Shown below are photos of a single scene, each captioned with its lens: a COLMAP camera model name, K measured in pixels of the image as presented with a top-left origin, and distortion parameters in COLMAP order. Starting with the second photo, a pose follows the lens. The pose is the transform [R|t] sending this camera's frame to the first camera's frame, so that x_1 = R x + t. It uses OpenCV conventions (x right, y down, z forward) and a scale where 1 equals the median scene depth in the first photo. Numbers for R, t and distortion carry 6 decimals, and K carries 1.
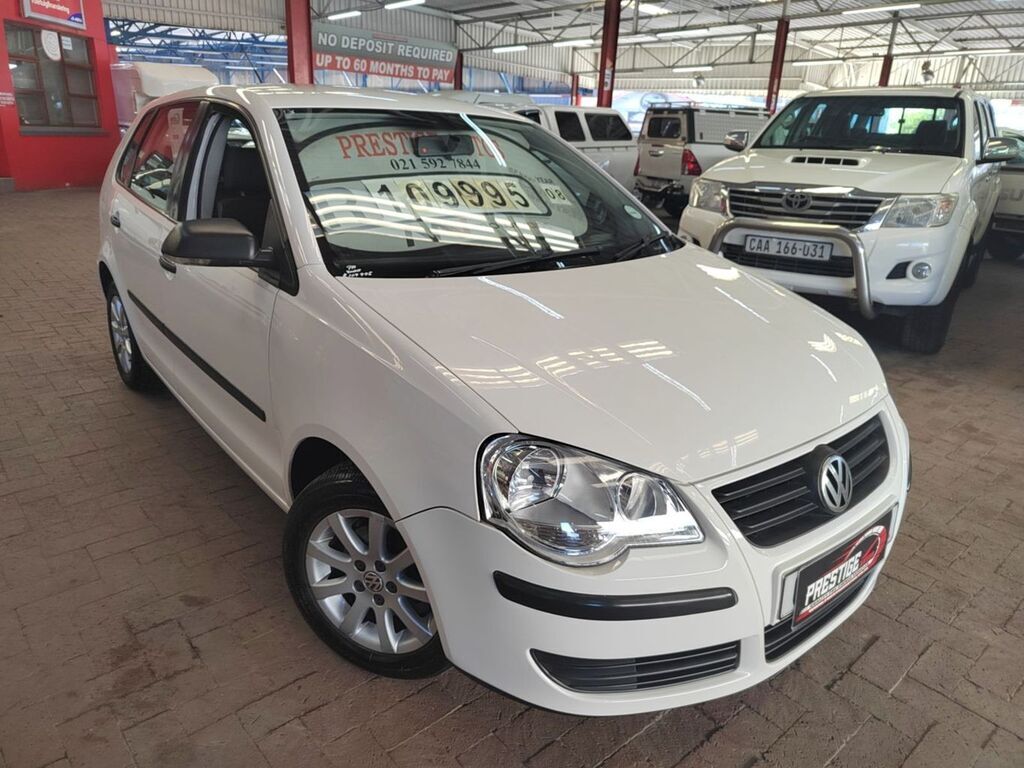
lens RADIAL K [[692.7, 0, 512.0], [0, 692.7, 384.0], [0, 0, 1]] dist [0.029148, -0.027988]
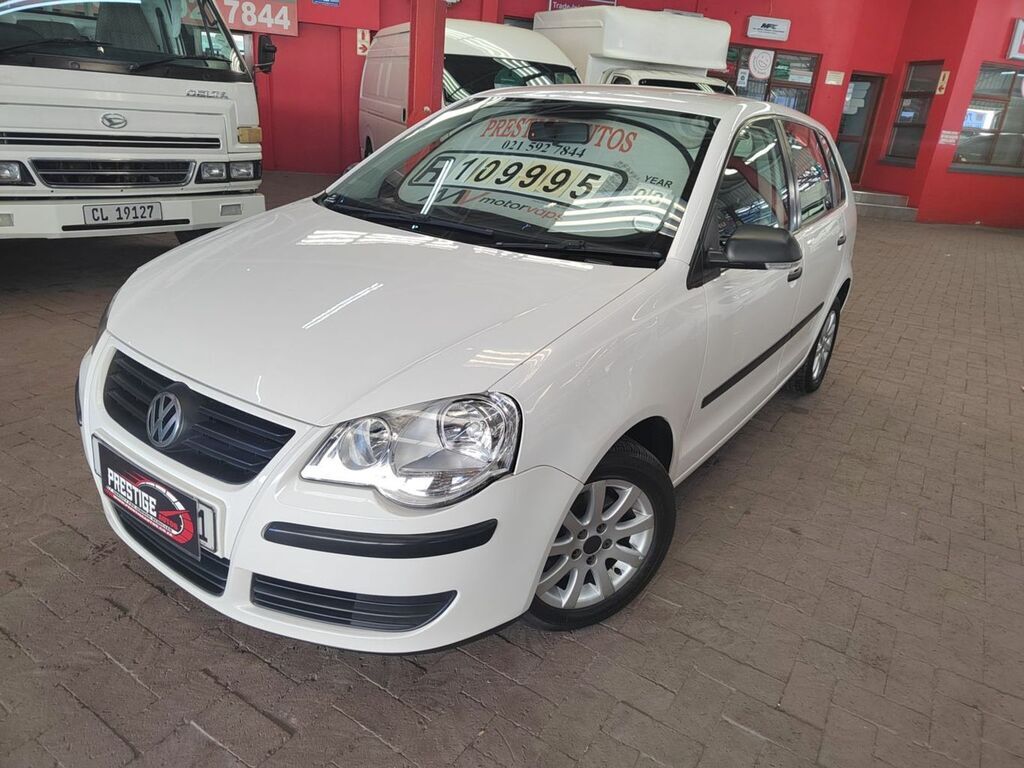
lens RADIAL K [[668.6, 0, 512.0], [0, 668.6, 384.0], [0, 0, 1]] dist [0.030432, -0.004478]
pose [[0.279251, 0.346710, -0.895439, 0.137368], [-0.394389, 0.891662, 0.222253, -0.030089], [0.875486, 0.291087, 0.385736, 0.098064]]
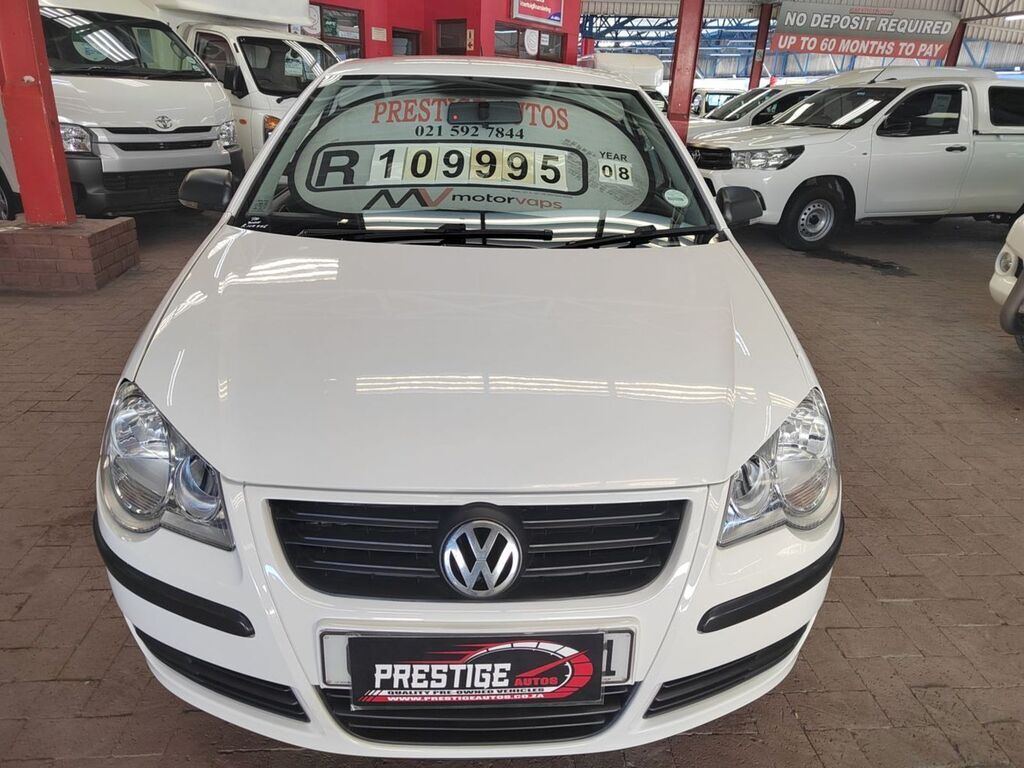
lens RADIAL K [[680.9, 0, 512.0], [0, 680.9, 384.0], [0, 0, 1]] dist [0.049582, -0.035092]
pose [[0.805781, 0.218973, -0.550244, 0.079605], [-0.208165, 0.974566, 0.082996, -0.009809], [0.554423, 0.047665, 0.830869, 0.037975]]
